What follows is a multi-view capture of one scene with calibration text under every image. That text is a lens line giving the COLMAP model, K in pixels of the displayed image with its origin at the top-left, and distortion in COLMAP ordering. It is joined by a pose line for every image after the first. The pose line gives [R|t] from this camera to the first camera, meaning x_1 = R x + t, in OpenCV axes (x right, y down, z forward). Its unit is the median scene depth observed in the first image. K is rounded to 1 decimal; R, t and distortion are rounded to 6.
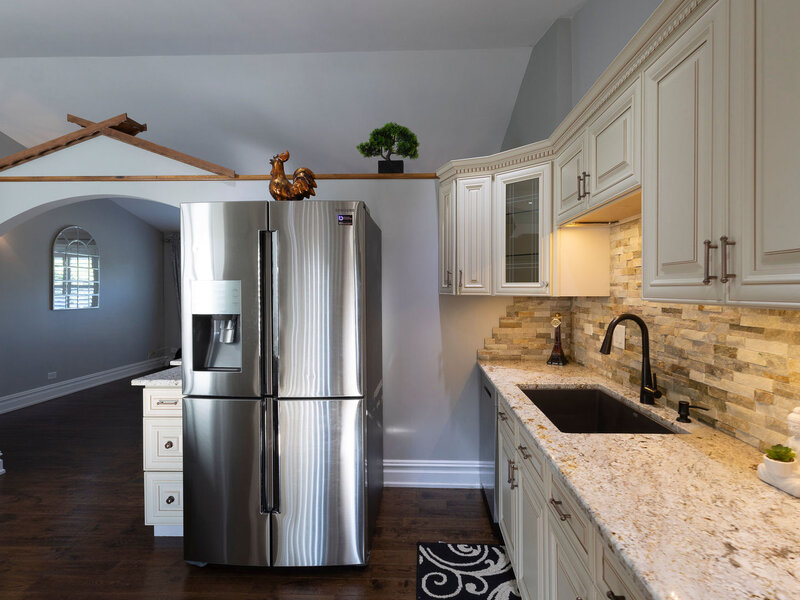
lens RADIAL K [[417.5, 0, 403.3], [0, 417.5, 293.4], [0, 0, 1]] dist [-0.005891, 0.006234]
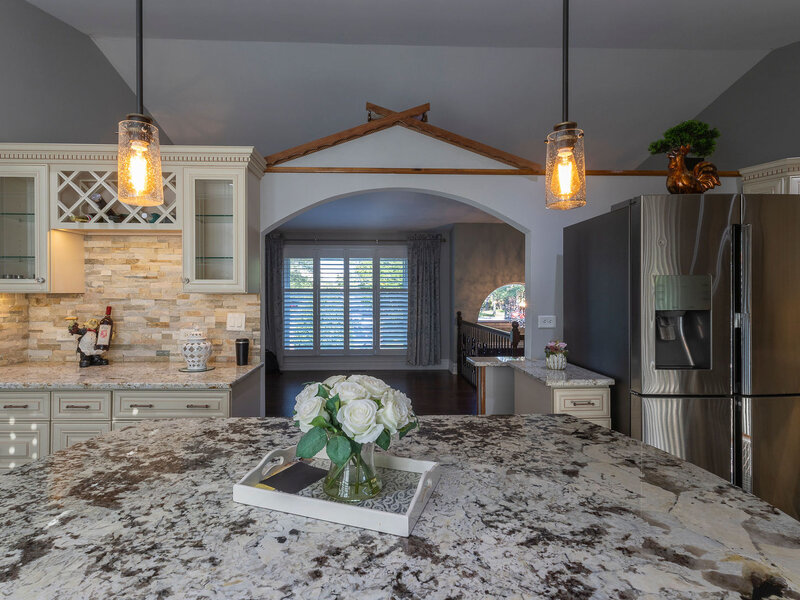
lens RADIAL K [[417.5, 0, 385.3], [0, 417.5, 292.4], [0, 0, 1]] dist [-0.005891, 0.006234]
pose [[0.997959, 0.000542, 0.063862, -0.826858], [0.000248, 0.999924, -0.012354, 0.014546], [-0.063863, 0.012345, 0.997882, 0.055292]]
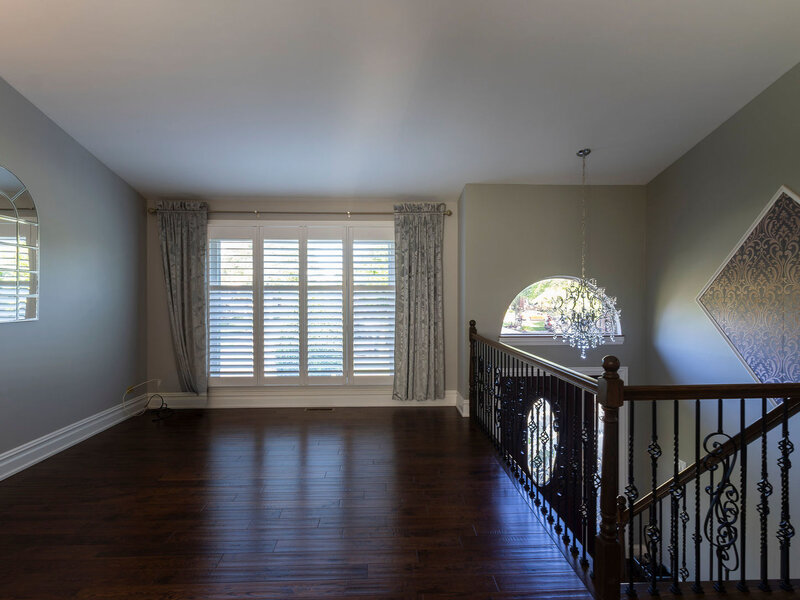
lens RADIAL K [[417.5, 0, 399.6], [0, 417.5, 294.9], [0, 0, 1]] dist [-0.005891, 0.006234]
pose [[0.998100, -0.001007, 0.061600, -0.615558], [0.001368, 0.999982, -0.005823, 0.009569], [-0.061594, 0.005897, 0.998084, 0.891113]]
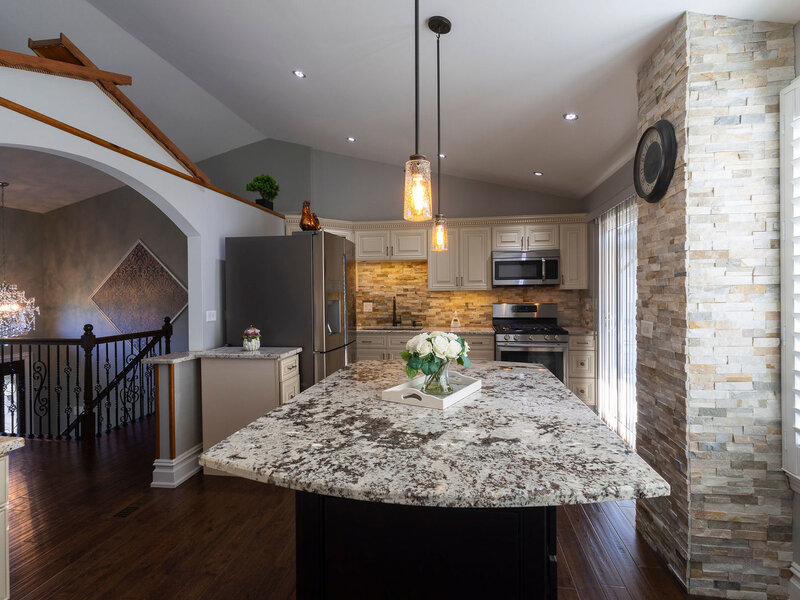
lens RADIAL K [[417.5, 0, 398.3], [0, 417.5, 294.9], [0, 0, 1]] dist [-0.005891, 0.006234]
pose [[0.136118, -0.004517, 0.990682, -1.436284], [0.017147, 0.999851, 0.002203, 0.019853], [-0.990544, 0.016687, 0.136175, 0.351322]]
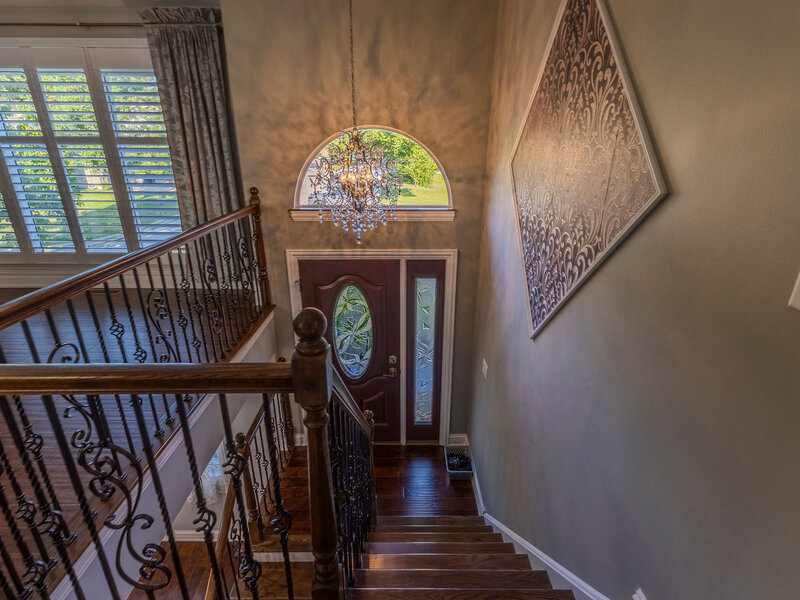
lens RADIAL K [[417.5, 0, 401.7], [0, 417.5, 305.0], [0, 0, 1]] dist [-0.005891, 0.006234]
pose [[0.999317, -0.005515, 0.036539, 0.134528], [-0.007453, 0.938392, 0.345491, -0.004224], [-0.036193, -0.345527, 0.937710, 1.184180]]
